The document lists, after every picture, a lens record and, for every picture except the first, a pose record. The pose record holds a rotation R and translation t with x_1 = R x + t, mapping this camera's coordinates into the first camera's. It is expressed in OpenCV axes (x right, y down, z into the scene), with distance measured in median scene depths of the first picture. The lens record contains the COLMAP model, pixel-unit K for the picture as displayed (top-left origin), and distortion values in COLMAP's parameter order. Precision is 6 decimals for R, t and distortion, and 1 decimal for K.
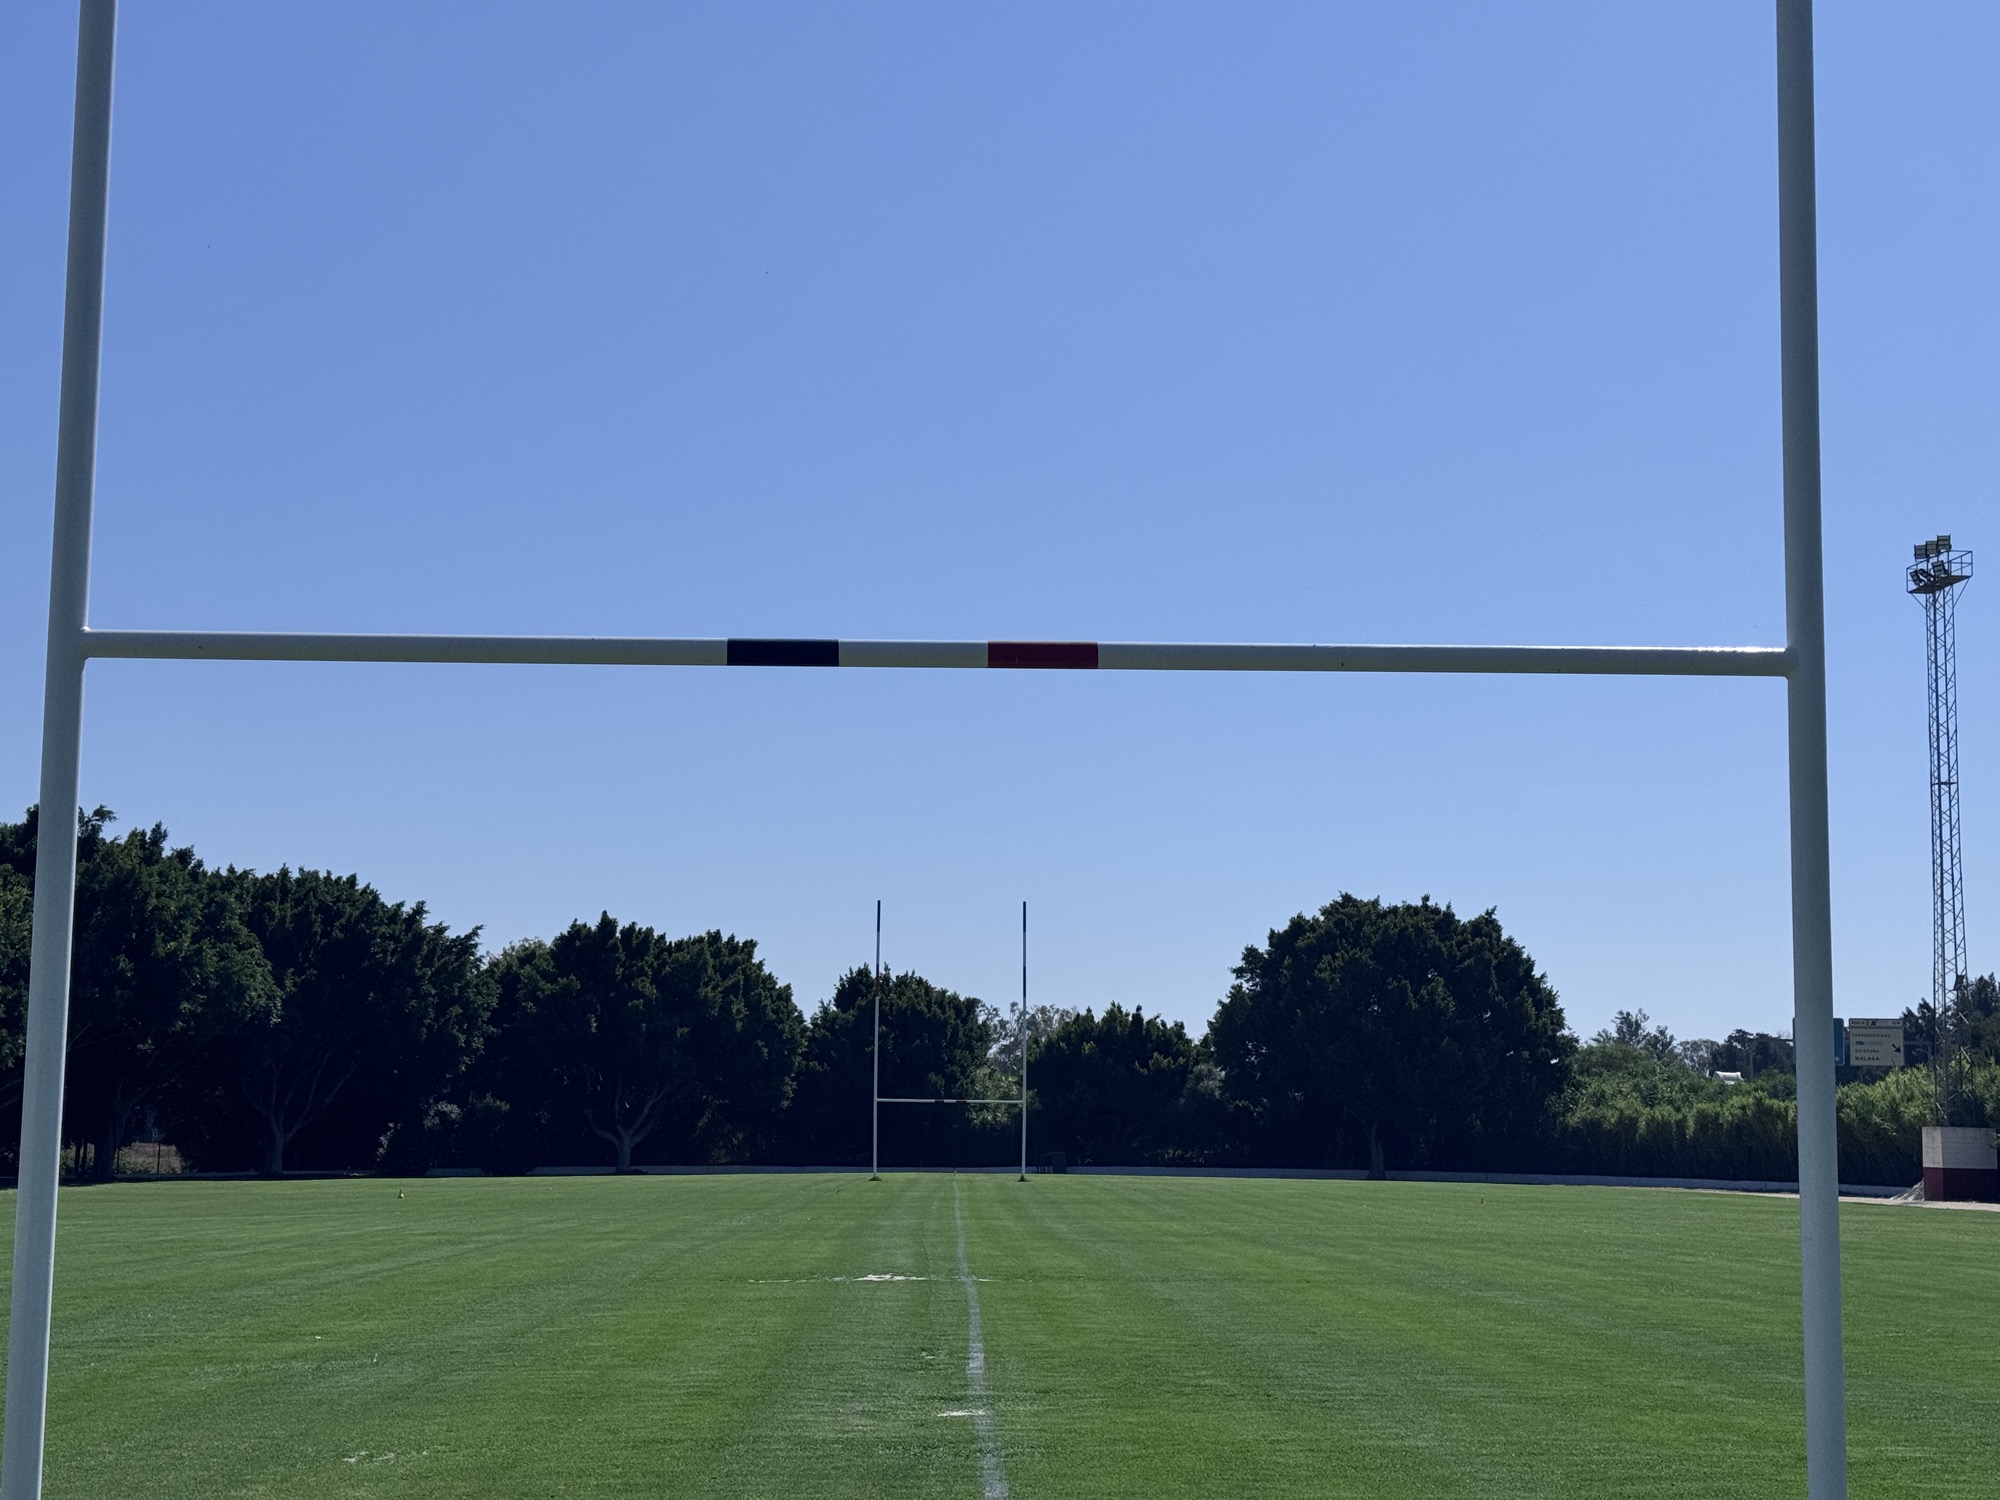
lens RADIAL K [[2778.1, 0, 1000.0], [0, 2778.1, 750.0], [0, 0, 1]] dist [0.203236, -0.413687]
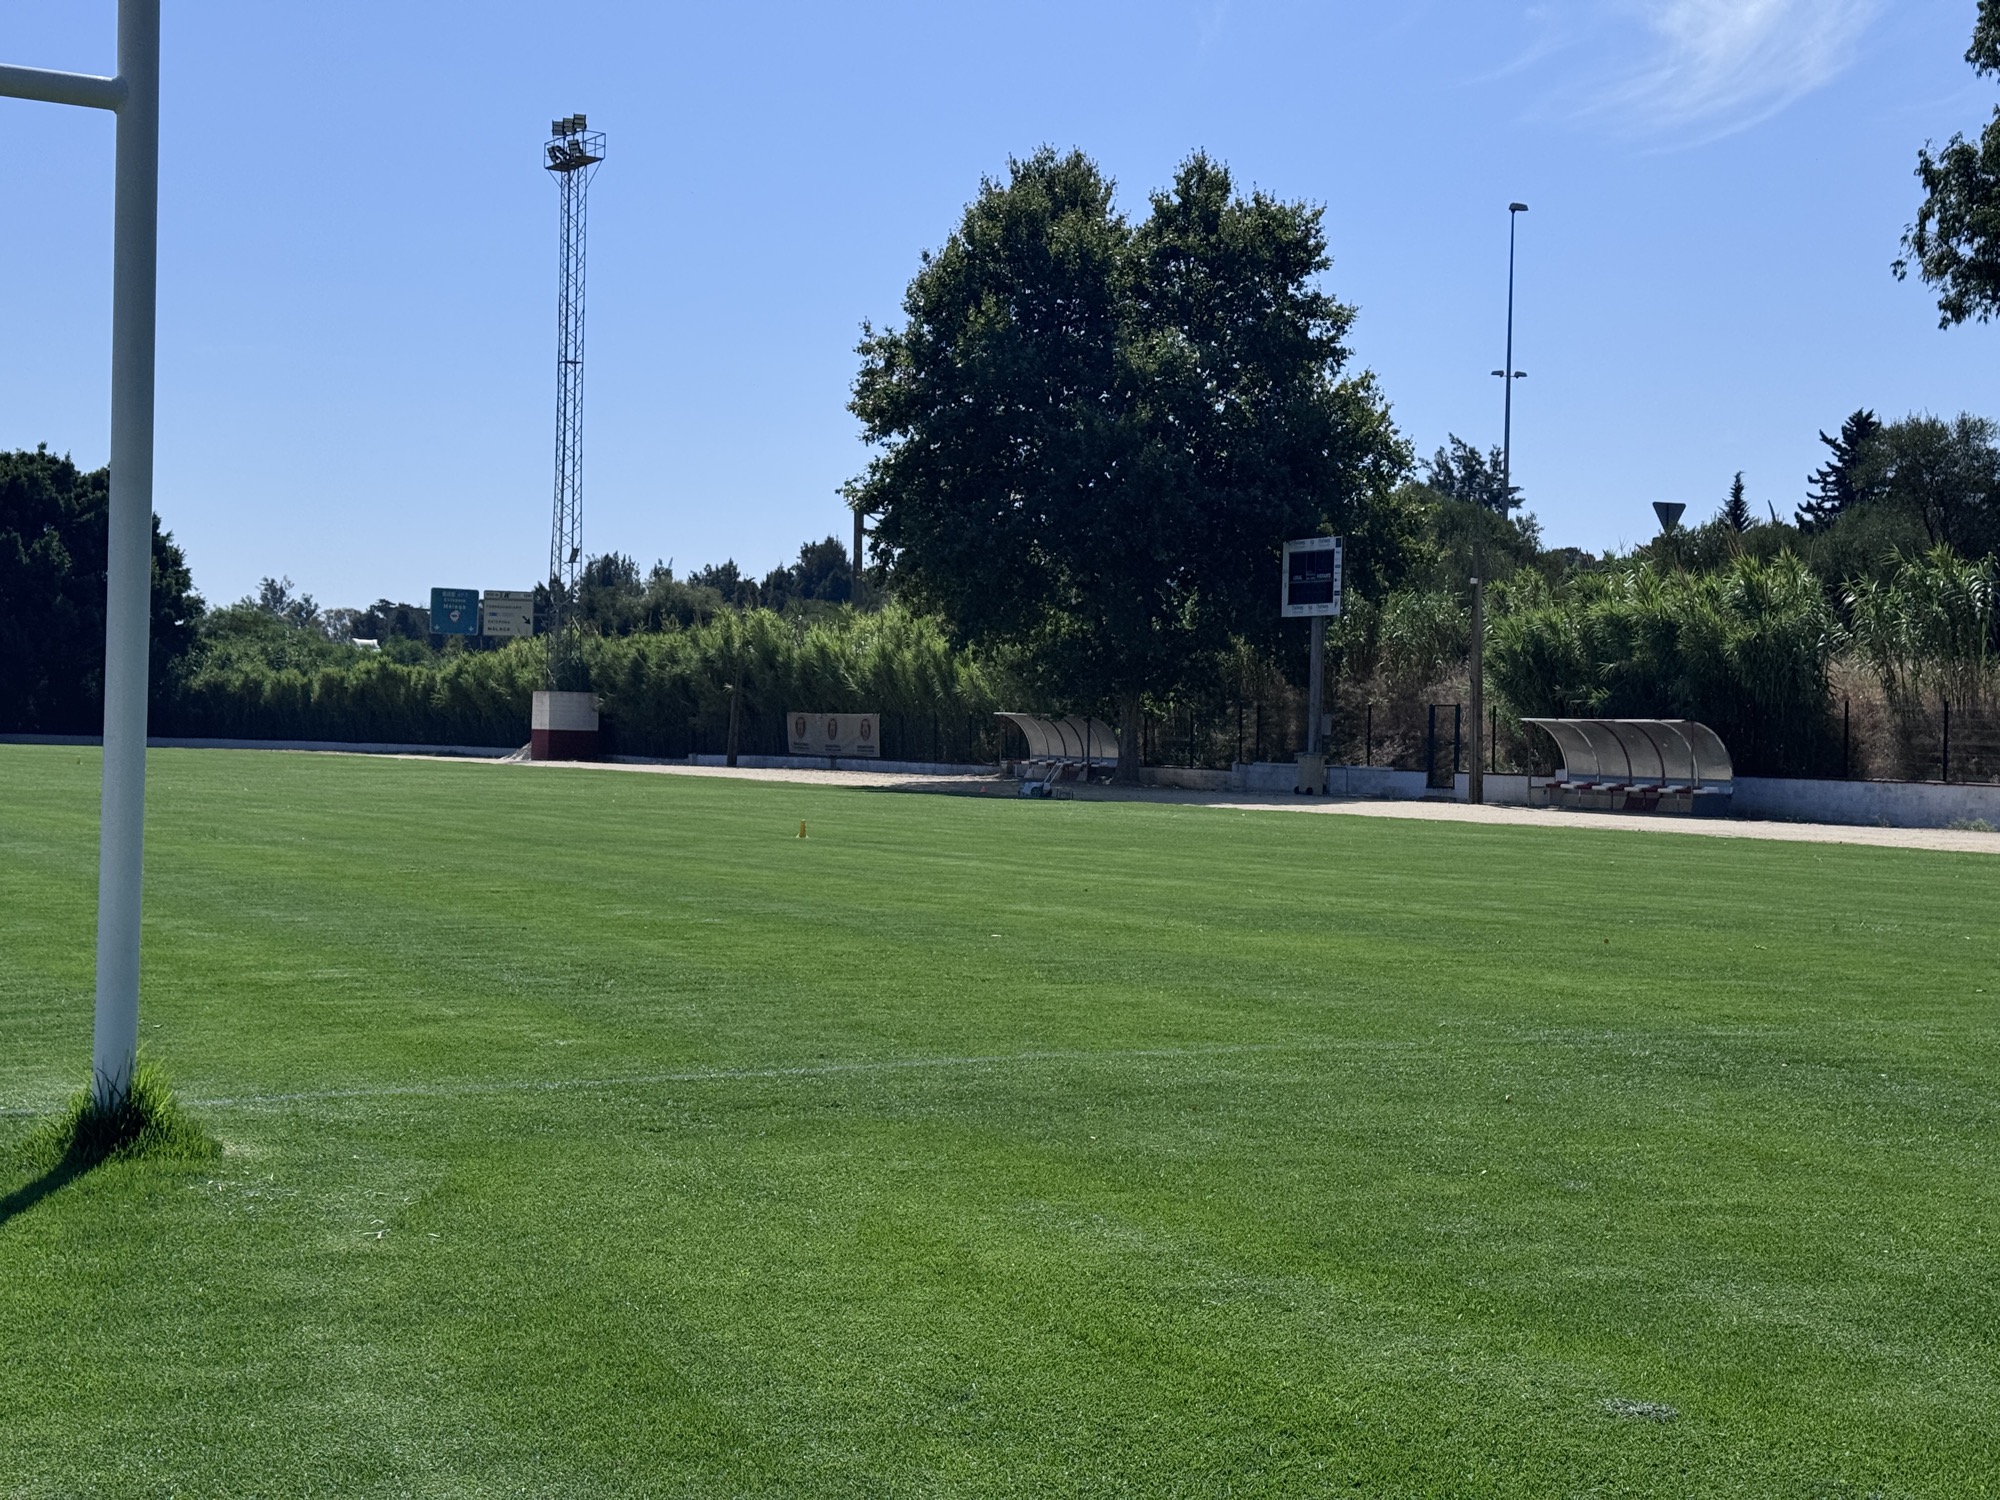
lens RADIAL K [[2778.1, 0, 1000.0], [0, 2778.1, 750.0], [0, 0, 1]] dist [0.203236, -0.413687]
pose [[0.891855, 0.005795, 0.452285, 0.010432], [-0.074372, 0.988188, 0.133992, 0.002656], [-0.446166, -0.153139, 0.881751, 0.005459]]
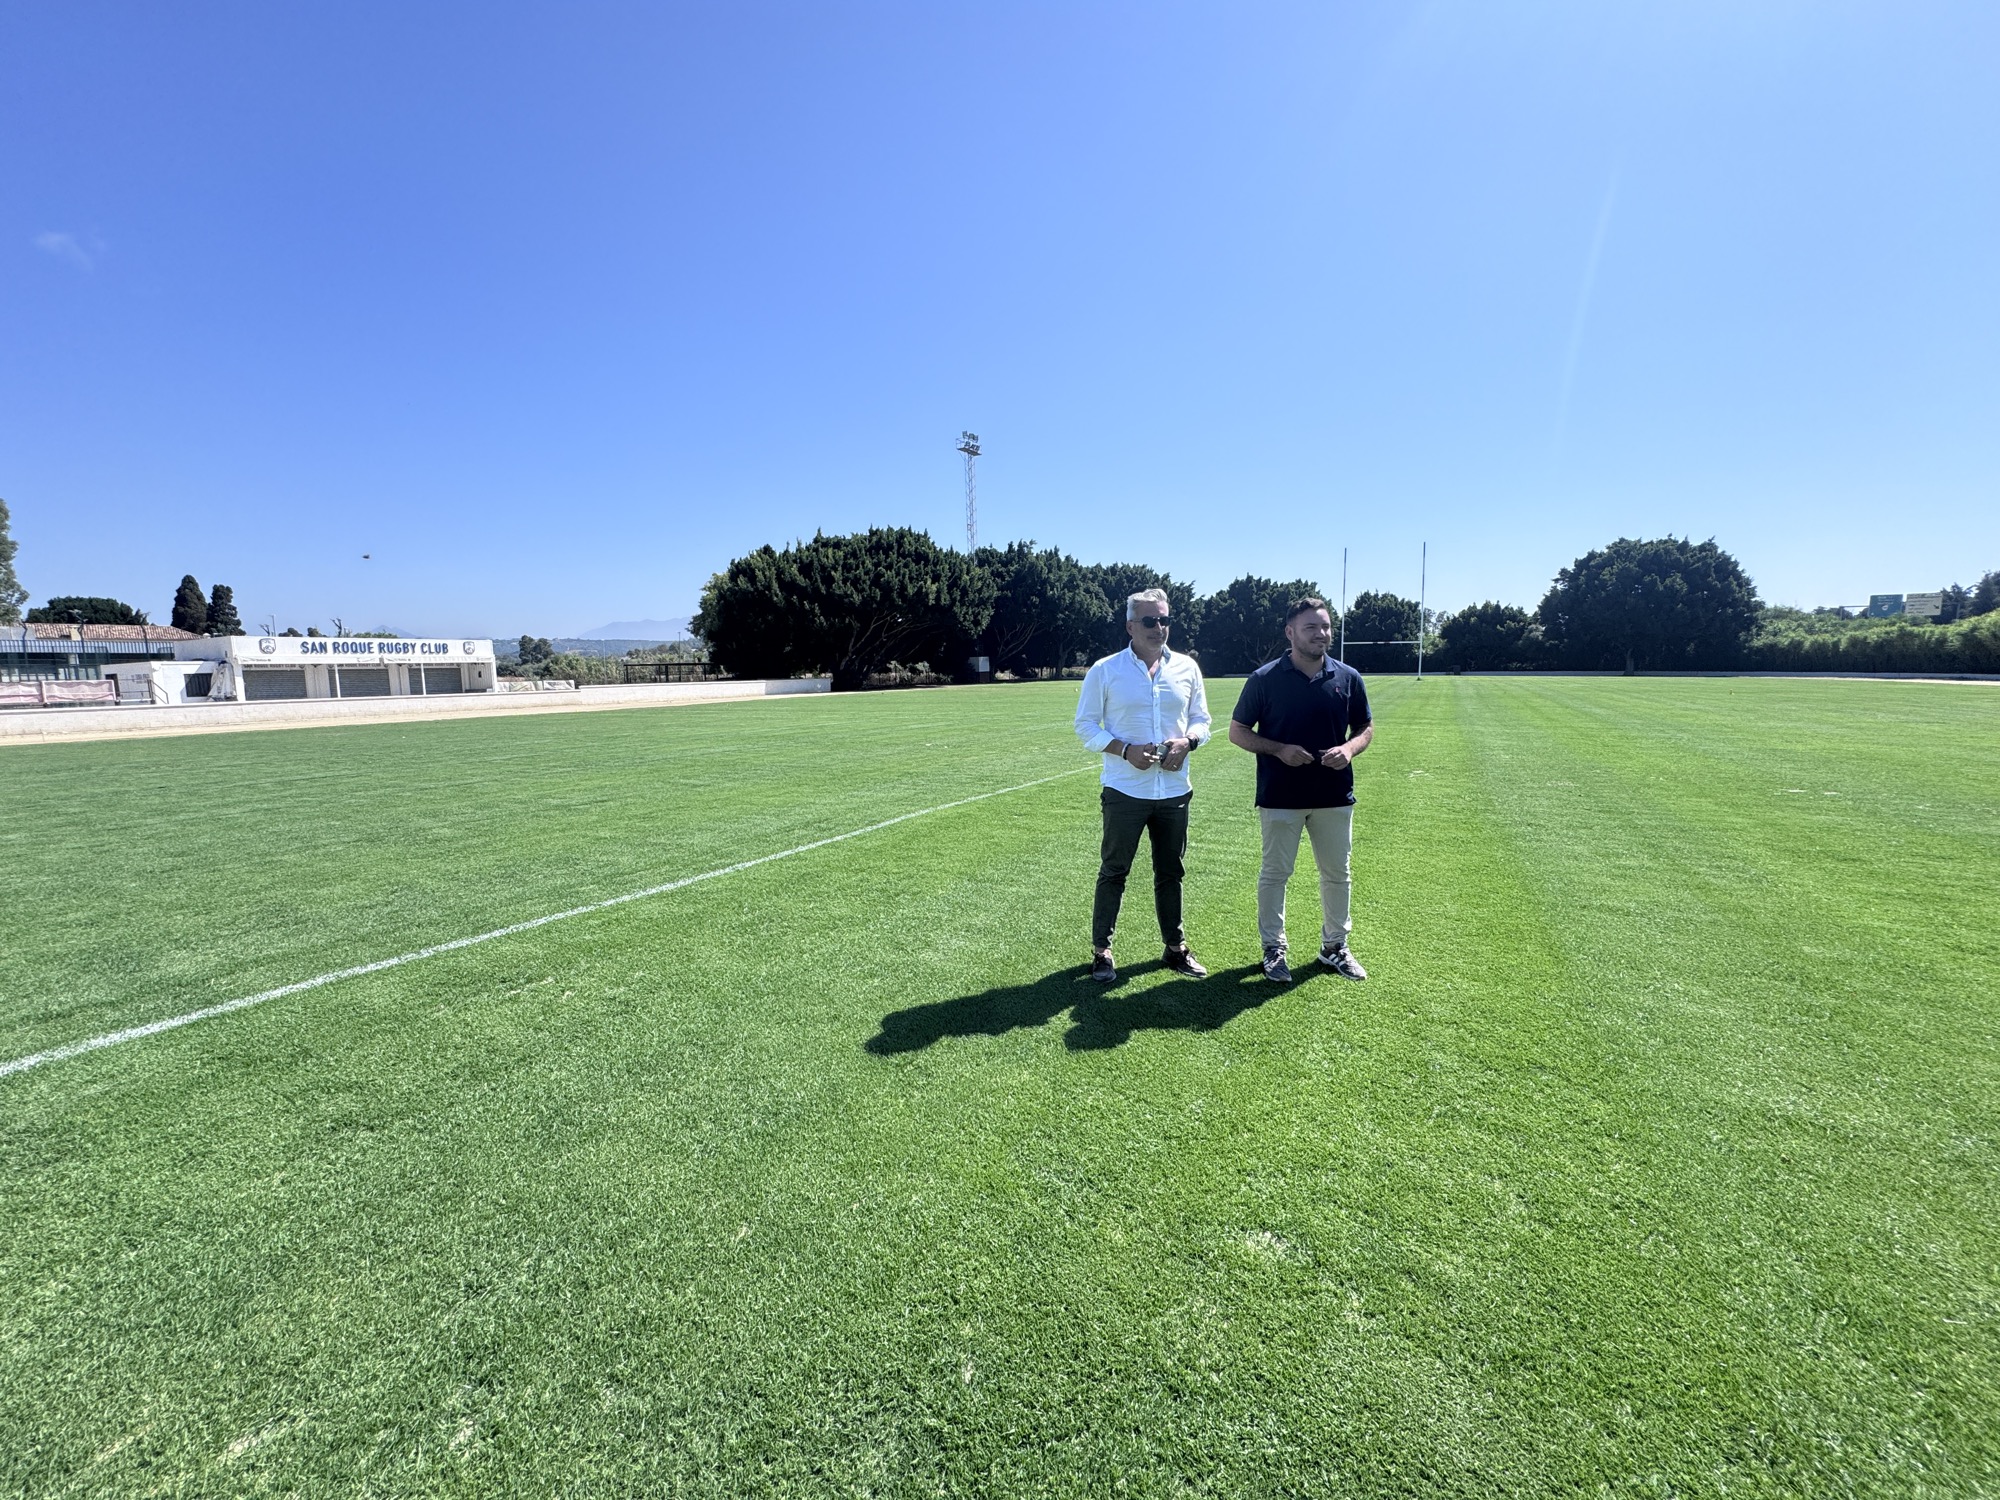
lens RADIAL K [[796.0, 0, 1000.0], [0, 796.0, 750.0], [0, 0, 1]] dist [-0.003378, 0.000478]
pose [[0.863811, 0.035614, -0.502556, 0.030161], [0.087133, 0.971907, 0.218642, 0.037725], [0.496225, -0.232655, 0.836441, 0.264403]]
